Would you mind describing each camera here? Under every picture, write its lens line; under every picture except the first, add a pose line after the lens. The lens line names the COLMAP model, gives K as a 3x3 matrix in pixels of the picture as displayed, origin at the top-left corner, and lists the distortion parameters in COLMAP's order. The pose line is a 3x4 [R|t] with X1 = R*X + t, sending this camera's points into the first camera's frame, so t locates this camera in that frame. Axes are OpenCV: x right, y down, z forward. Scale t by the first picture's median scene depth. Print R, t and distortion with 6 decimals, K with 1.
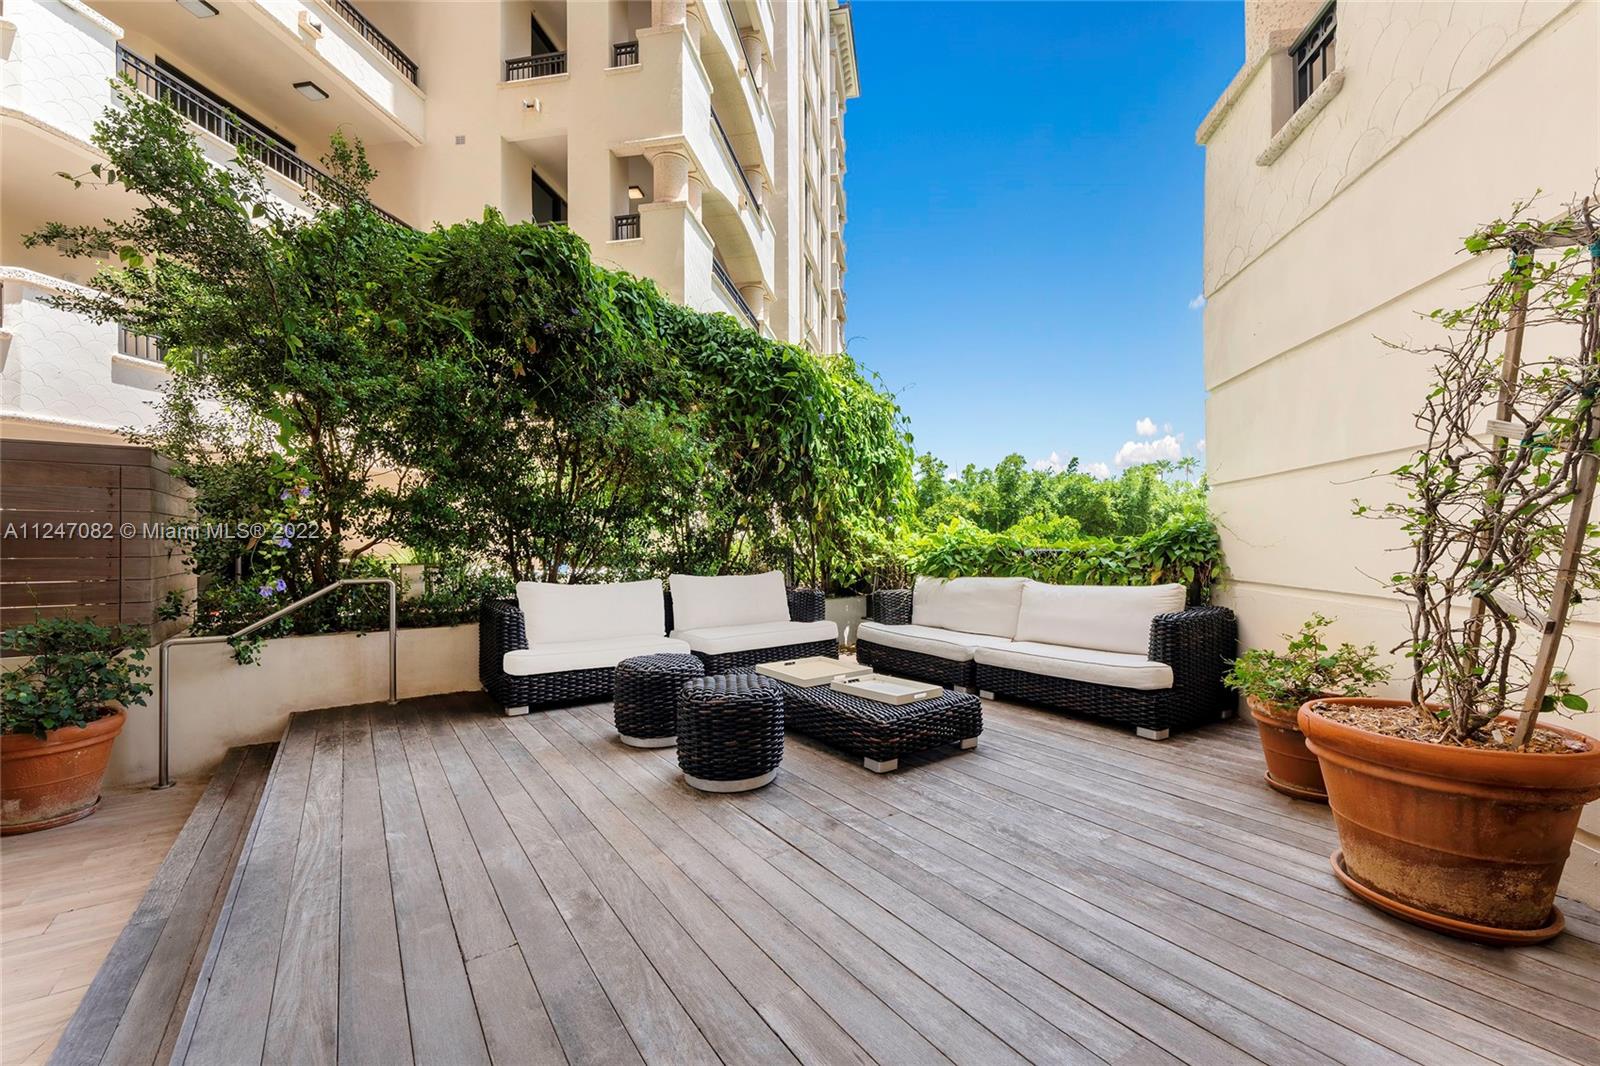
lens RADIAL K [[644.8, 0, 797.5], [0, 644.8, 543.0], [0, 0, 1]] dist [0.004426, -0.000301]
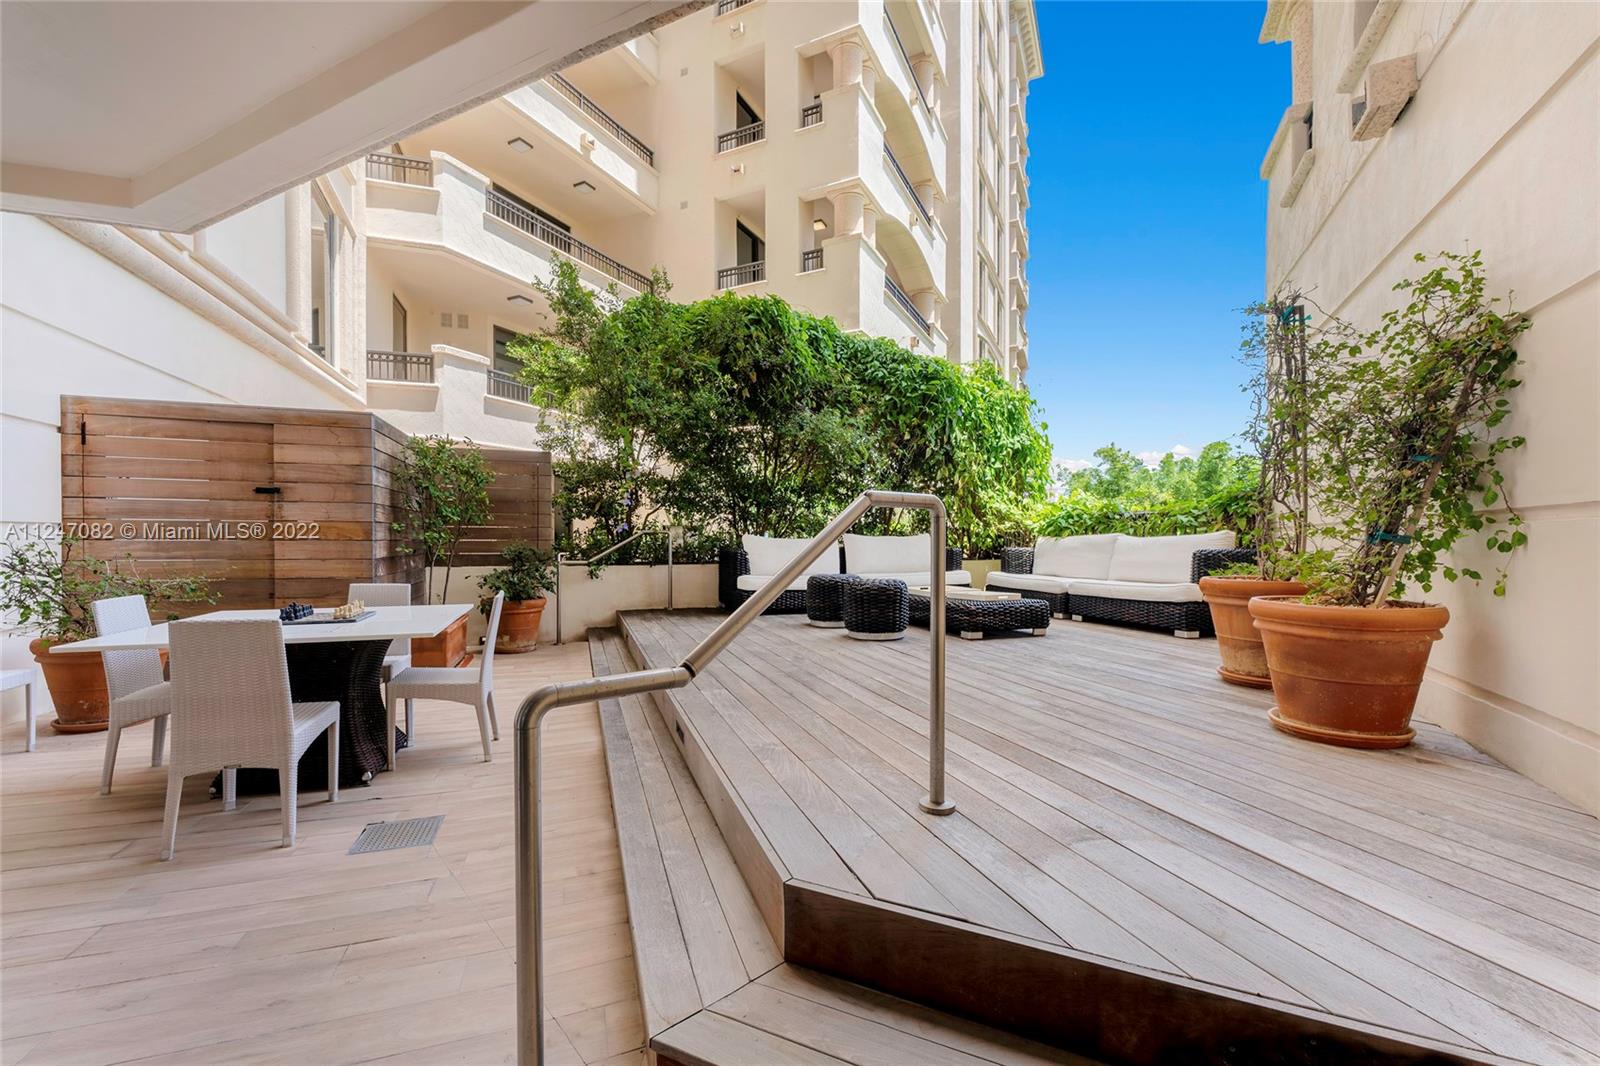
lens RADIAL K [[644.8, 0, 797.5], [0, 644.8, 537.8], [0, 0, 1]] dist [0.004426, -0.000301]
pose [[0.961954, 0.002295, -0.273201, 0.074871], [-0.003193, 0.999991, -0.002843, 0.055684], [0.273192, 0.003608, 0.961953, -0.314295]]
